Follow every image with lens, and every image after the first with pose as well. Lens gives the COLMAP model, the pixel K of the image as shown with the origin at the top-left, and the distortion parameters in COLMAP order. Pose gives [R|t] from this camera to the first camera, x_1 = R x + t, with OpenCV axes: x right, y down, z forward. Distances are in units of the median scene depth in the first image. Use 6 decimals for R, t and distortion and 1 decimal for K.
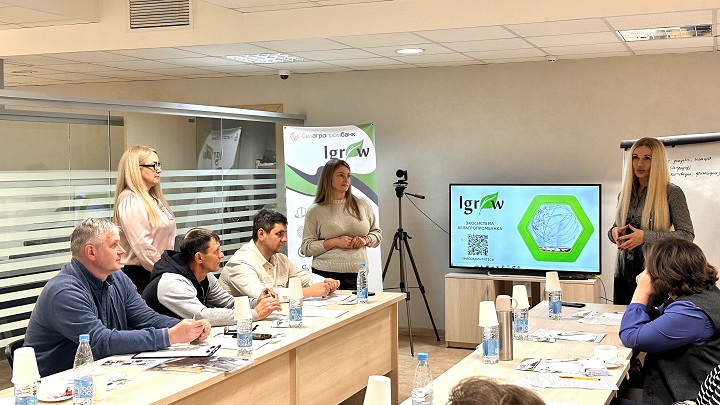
lens RADIAL K [[913.3, 0, 360.0], [0, 913.3, 202.5], [0, 0, 1]] dist [0.018198, 0.028462]
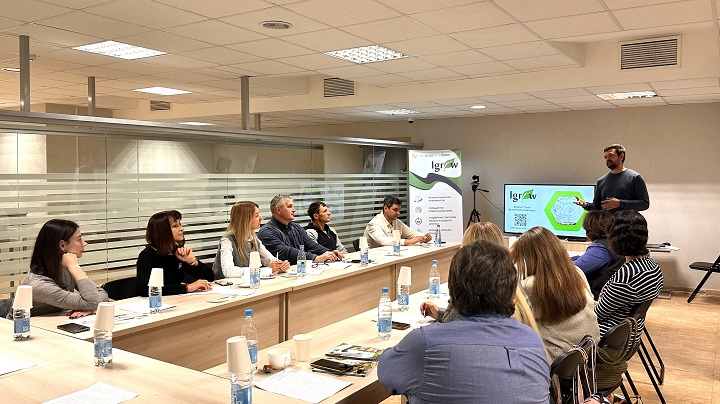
lens RADIAL K [[573.2, 0, 383.2], [0, 573.2, 179.0], [0, 0, 1]] dist [-0.003496, -0.004287]
pose [[0.982551, 0.012067, -0.185601, 0.074665], [-0.018839, 0.999218, -0.034769, 0.012024], [0.185036, 0.037659, 0.982010, -0.093289]]
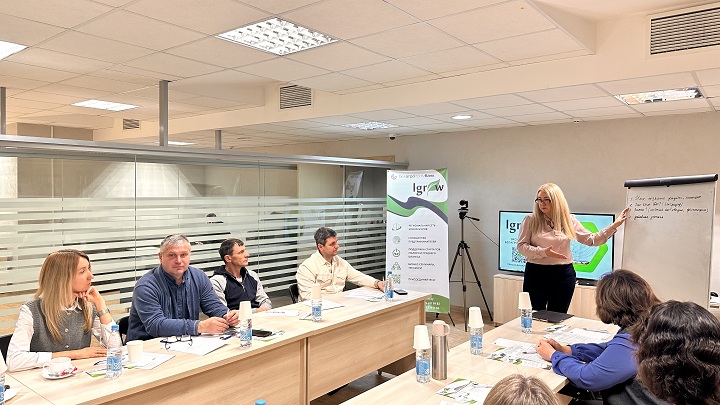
lens RADIAL K [[515.2, 0, 360.3], [0, 515.2, 189.9], [0, 0, 1]] dist [0.009583, -0.000903]
pose [[0.956722, 0.009916, -0.290834, 0.124735], [-0.023418, 0.998801, -0.042980, -0.013180], [0.290059, 0.047931, 0.955808, 0.174929]]
